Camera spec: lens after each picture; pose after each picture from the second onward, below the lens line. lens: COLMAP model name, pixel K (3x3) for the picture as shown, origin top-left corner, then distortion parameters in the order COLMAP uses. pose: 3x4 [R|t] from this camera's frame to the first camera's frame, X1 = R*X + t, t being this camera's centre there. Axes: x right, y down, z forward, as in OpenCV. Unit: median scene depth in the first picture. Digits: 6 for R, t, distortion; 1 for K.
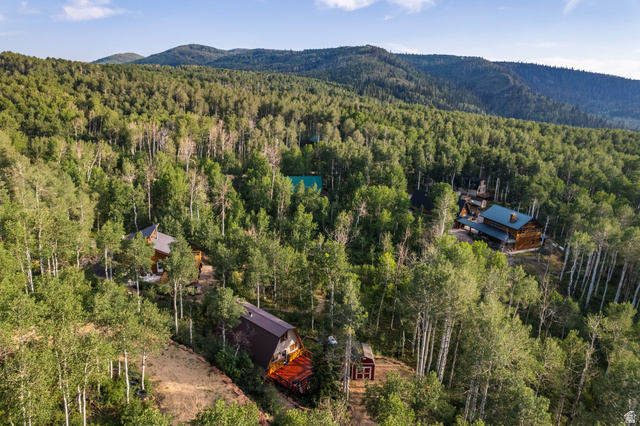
lens RADIAL K [[410.5, 0, 320.0], [0, 410.5, 213.0], [0, 0, 1]] dist [-0.092615, 0.084334]
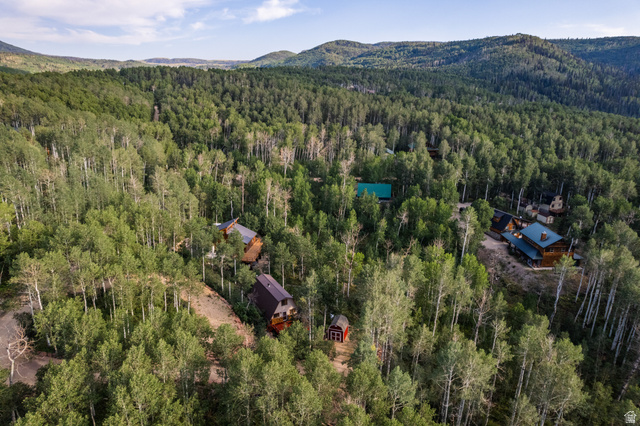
lens RADIAL K [[410.5, 0, 320.0], [0, 410.5, 213.0], [0, 0, 1]] dist [-0.092615, 0.084334]
pose [[0.942741, 0.074216, -0.325162, 0.163373], [-0.068185, 0.997224, 0.029920, -0.026113], [0.326480, -0.006036, 0.945185, -0.125410]]
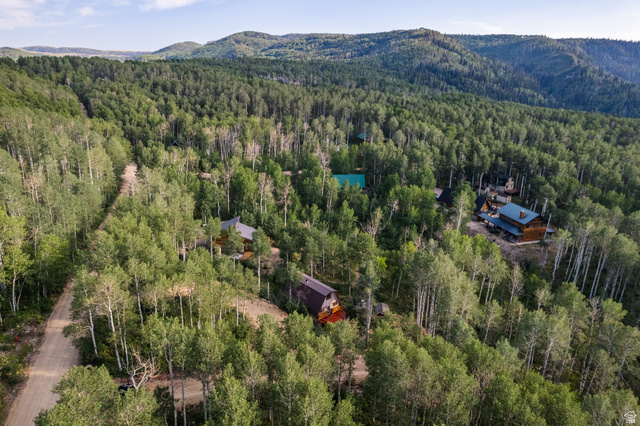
lens RADIAL K [[410.5, 0, 320.0], [0, 410.5, 213.0], [0, 0, 1]] dist [-0.092615, 0.084334]
pose [[0.992088, 0.015575, -0.124572, 0.020758], [-0.010661, 0.999142, 0.040019, -0.021149], [0.125088, -0.038374, 0.991403, -0.160631]]
